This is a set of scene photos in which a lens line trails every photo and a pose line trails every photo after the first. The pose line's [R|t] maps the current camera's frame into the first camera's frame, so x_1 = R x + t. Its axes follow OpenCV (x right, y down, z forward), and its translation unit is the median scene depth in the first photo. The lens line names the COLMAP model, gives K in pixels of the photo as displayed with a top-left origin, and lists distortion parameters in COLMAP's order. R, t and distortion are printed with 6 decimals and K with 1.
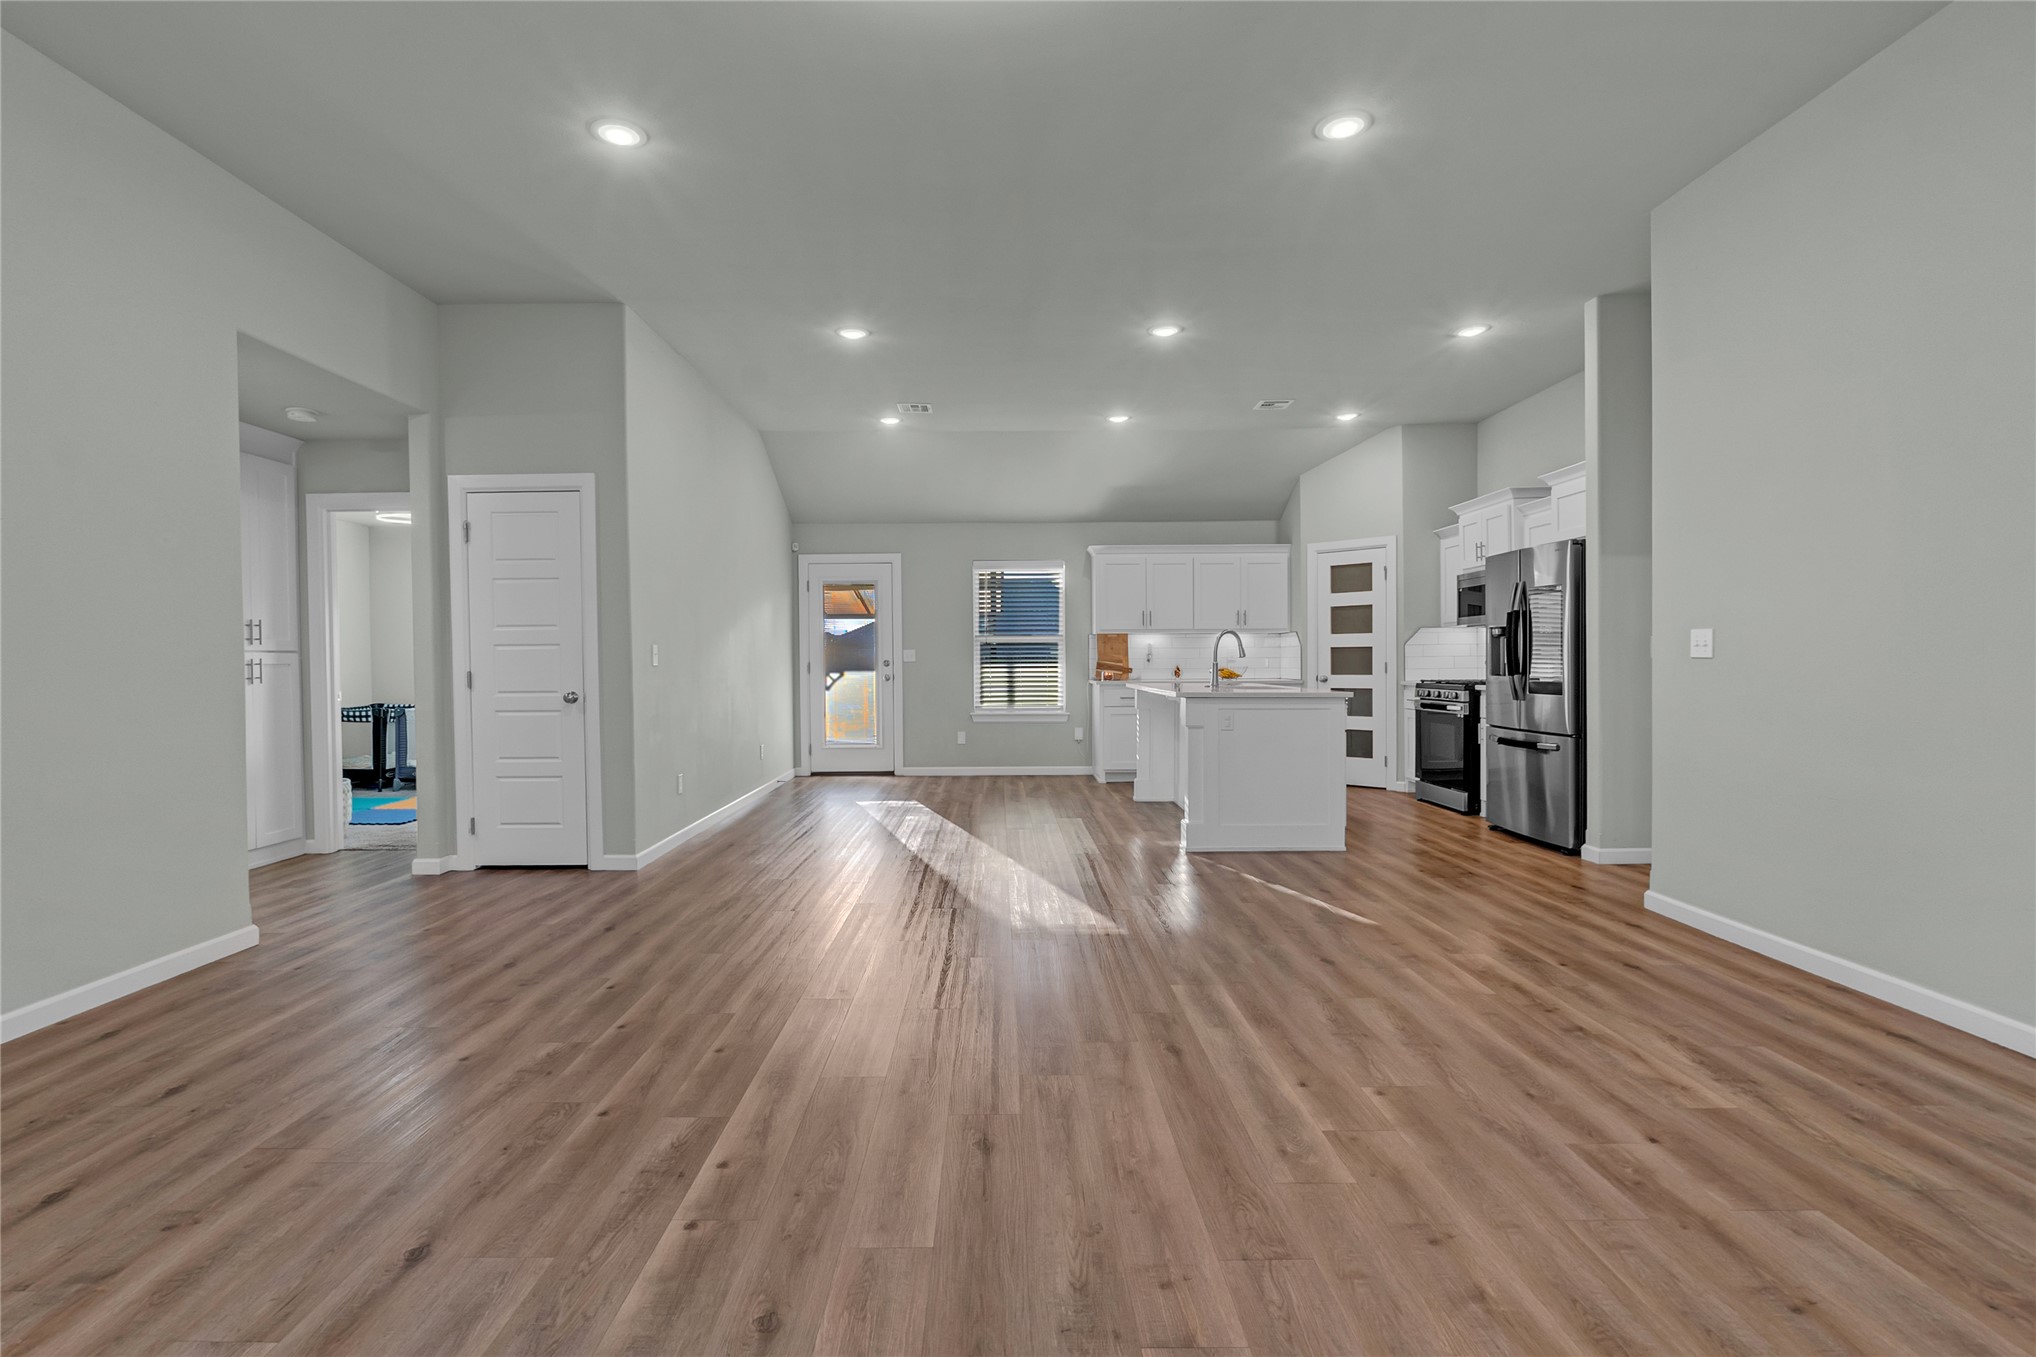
lens RADIAL K [[943.1, 0, 1013.5], [0, 943.1, 665.9], [0, 0, 1]] dist [-0.004008, -0.000368]
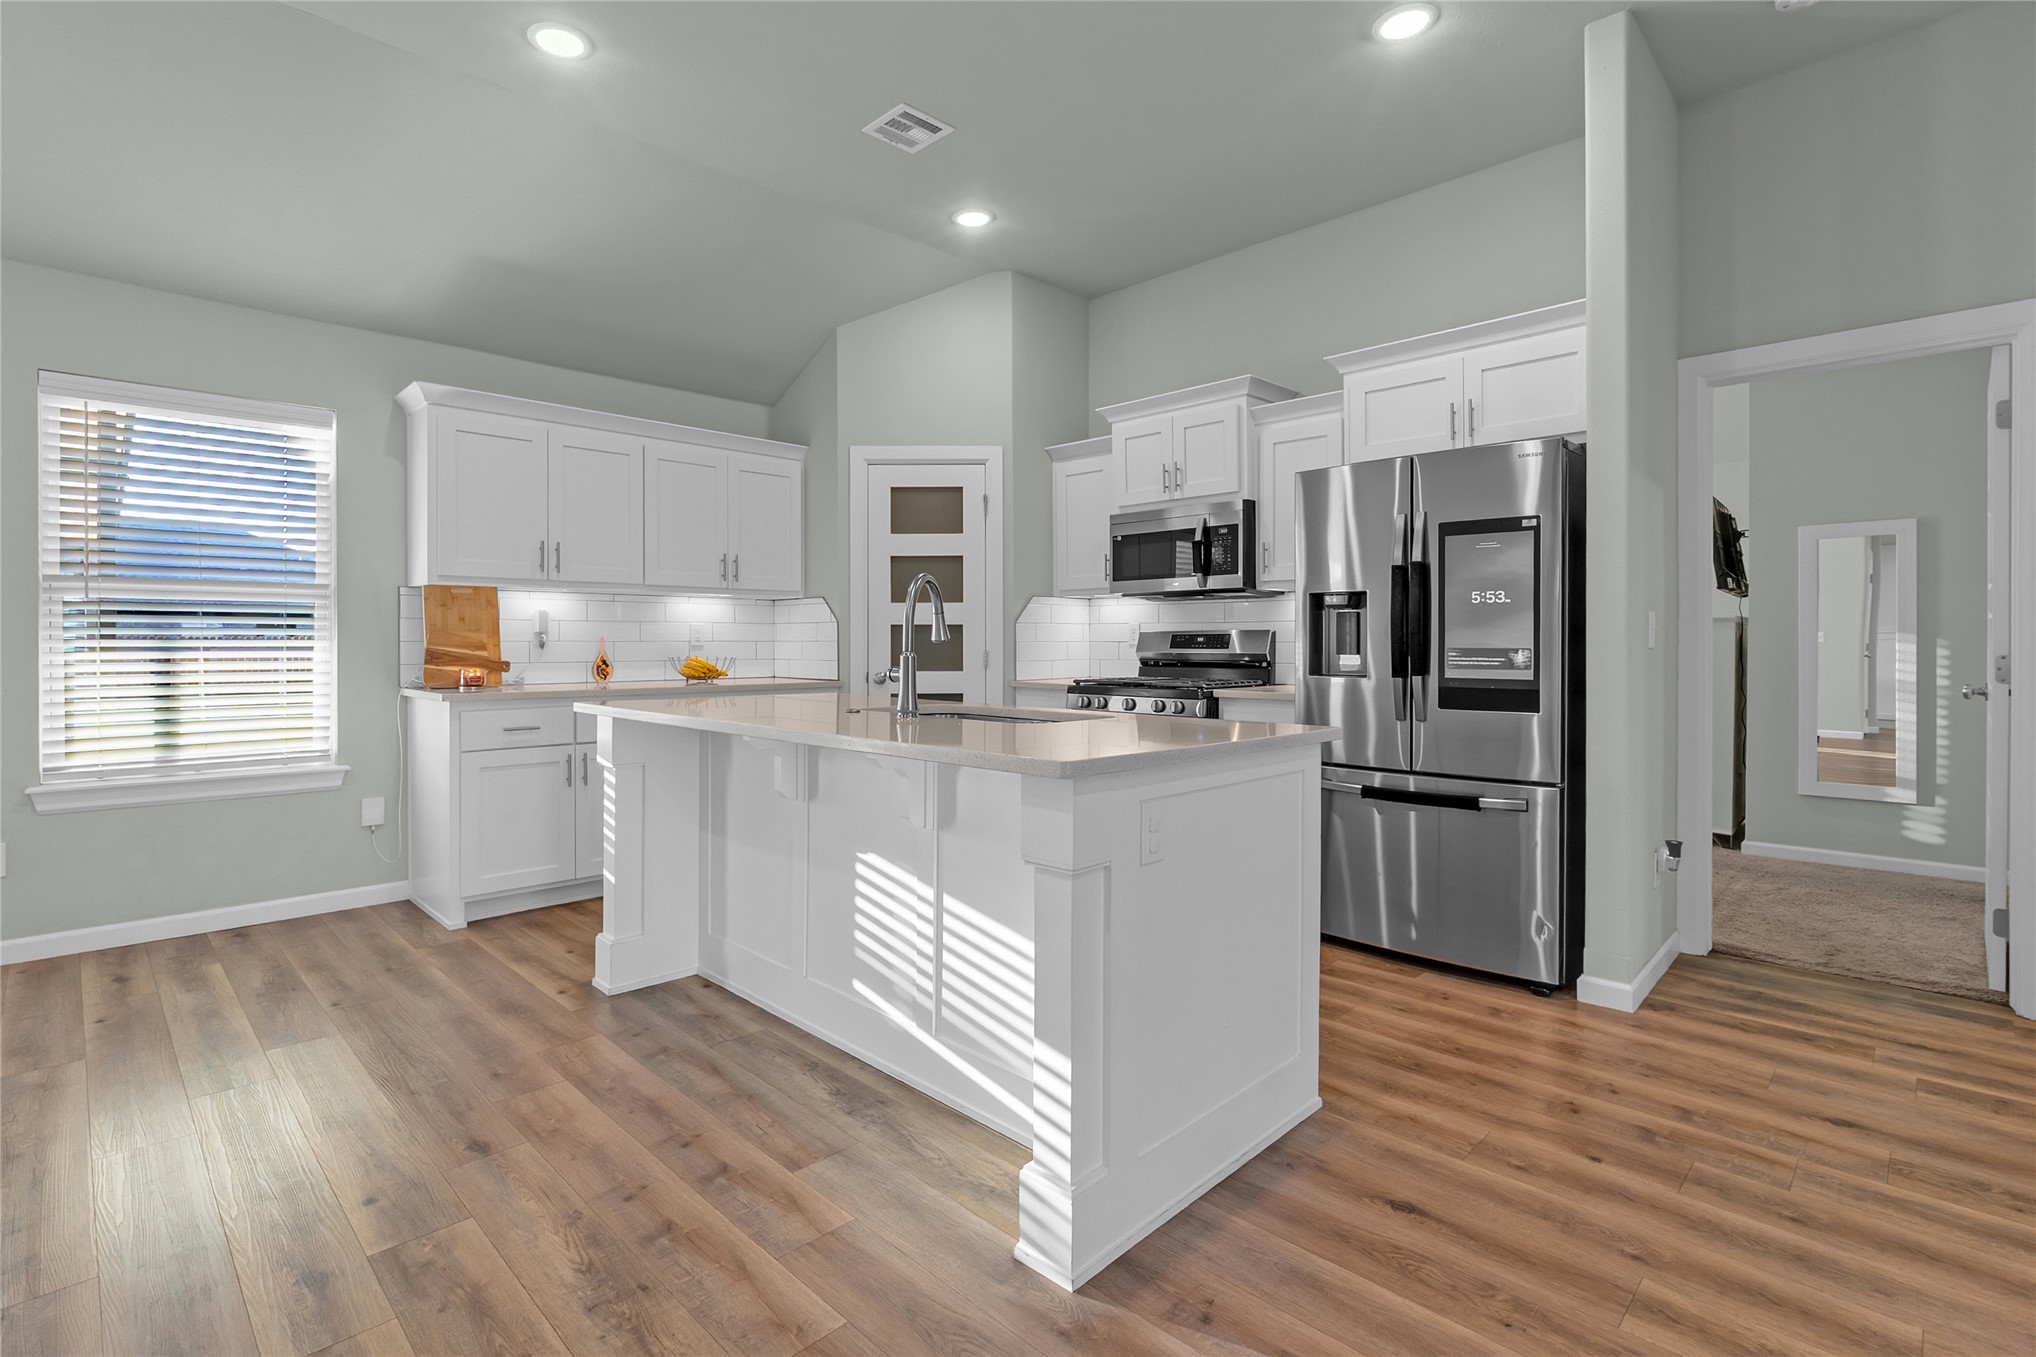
lens RADIAL K [[959.0, 0, 1002.5], [0, 959.0, 650.1], [0, 0, 1]] dist [-0.011992, -0.000211]
pose [[0.723077, 0.002433, 0.690764, -0.028208], [-0.000871, 0.999996, -0.002610, -0.002652], [-0.690767, 0.001285, 0.723076, 0.529978]]
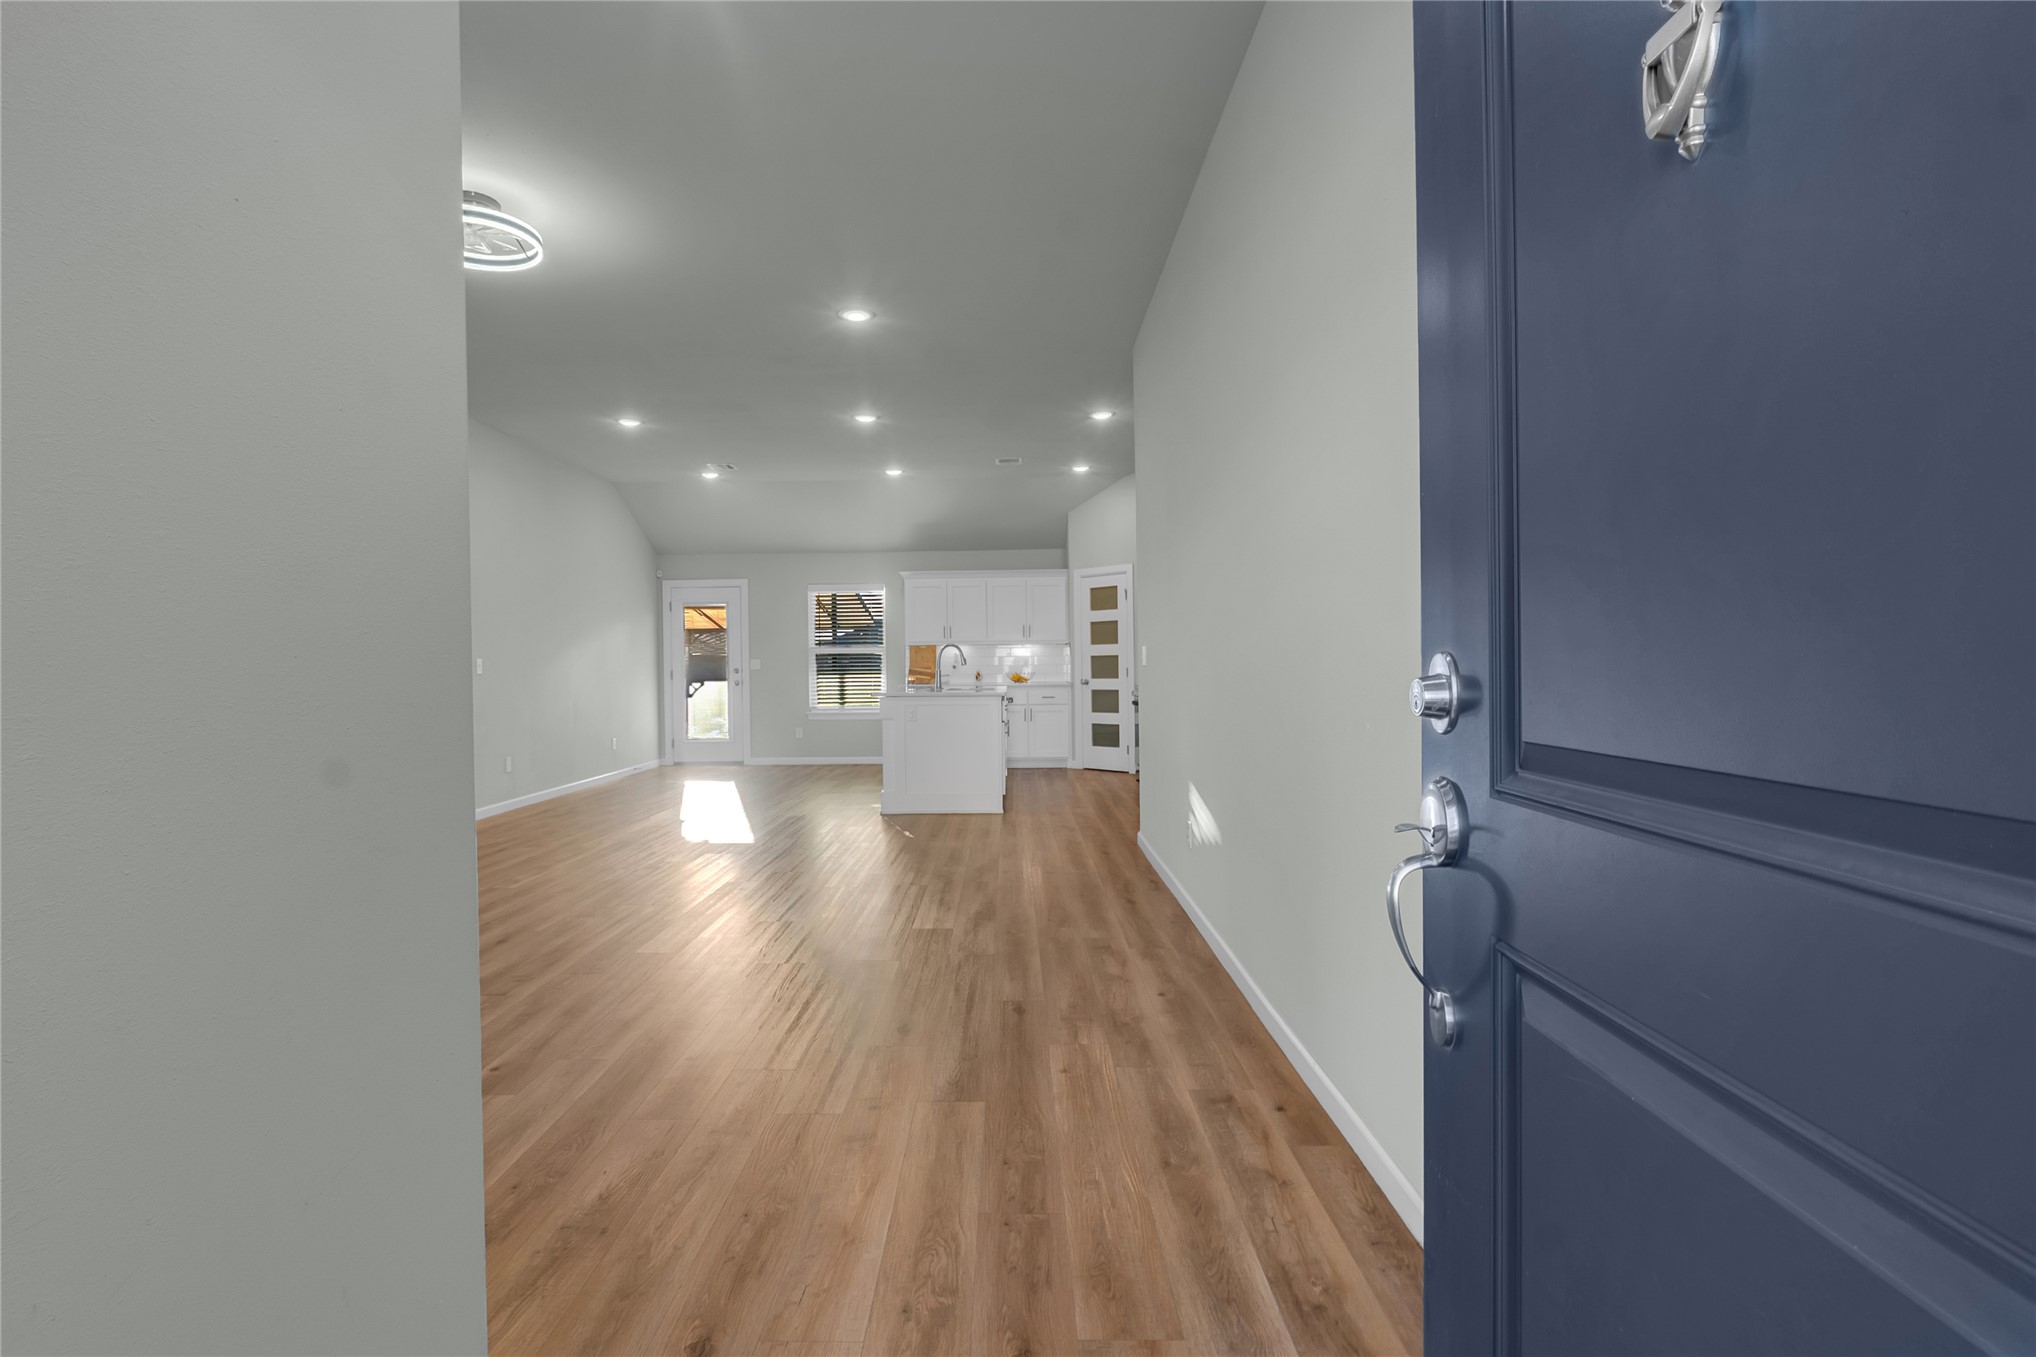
lens RADIAL K [[935.6, 0, 1010.2], [0, 935.6, 682.4], [0, 0, 1]] dist [-0.009935, -0.000456]
pose [[0.999833, -0.004740, -0.017621, 0.260095], [0.004950, 0.999917, 0.011914, -0.000282], [0.017564, -0.012000, 0.999774, -0.204844]]
